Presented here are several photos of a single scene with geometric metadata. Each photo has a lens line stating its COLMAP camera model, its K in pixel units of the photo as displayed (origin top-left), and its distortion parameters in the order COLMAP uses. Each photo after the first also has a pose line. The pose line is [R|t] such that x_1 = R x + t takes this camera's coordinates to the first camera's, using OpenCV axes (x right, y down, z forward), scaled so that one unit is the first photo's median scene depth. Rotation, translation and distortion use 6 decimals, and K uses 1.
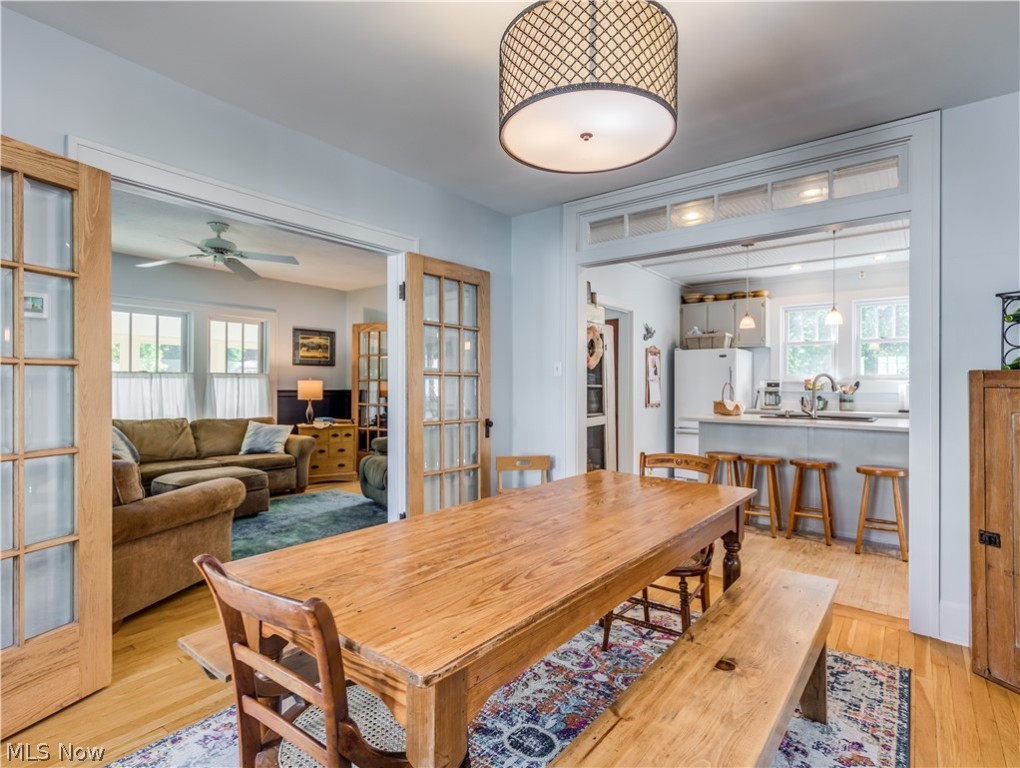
lens RADIAL K [[521.8, 0, 511.1], [0, 521.8, 382.9], [0, 0, 1]] dist [0.009230, -0.000748]
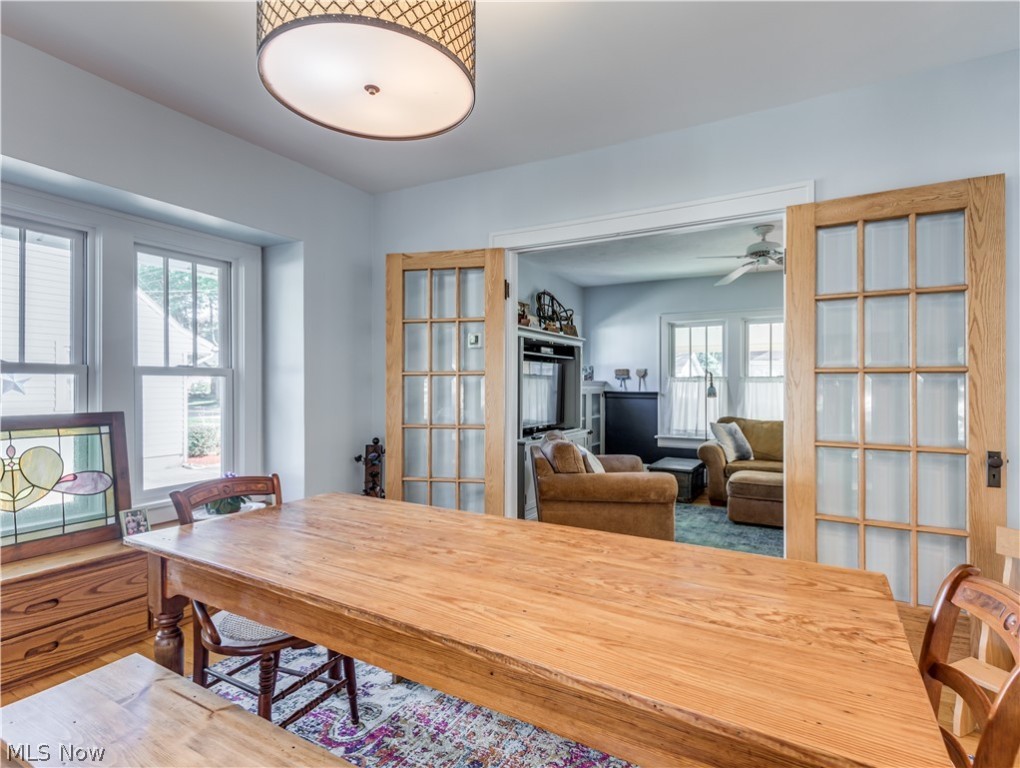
lens RADIAL K [[521.8, 0, 513.0], [0, 521.8, 384.4], [0, 0, 1]] dist [0.009230, -0.000748]
pose [[0.162655, -0.006852, -0.986659, 0.376580], [-0.000118, 0.999976, -0.006964, 0.003470], [0.986683, 0.001249, 0.162651, 0.403668]]
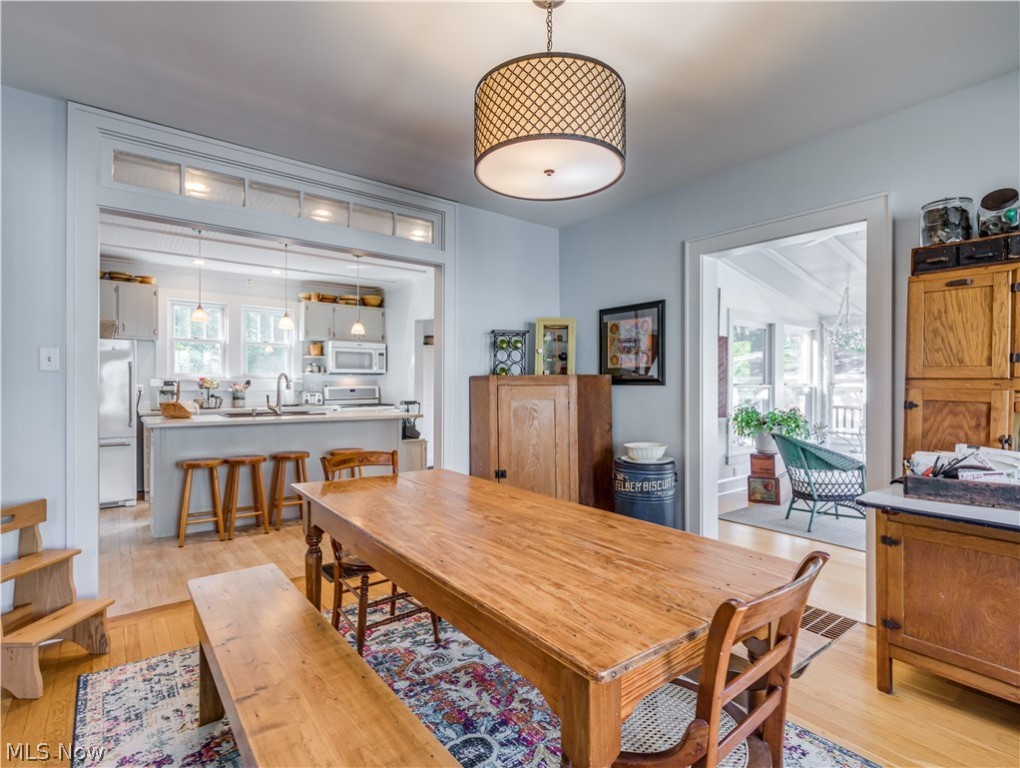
lens RADIAL K [[521.8, 0, 513.5], [0, 521.8, 387.6], [0, 0, 1]] dist [0.009230, -0.000748]
pose [[0.225968, -0.007891, 0.974103, -0.376832], [-0.005040, 0.999944, 0.009269, -0.000558], [-0.974122, -0.007004, 0.225915, 0.300503]]
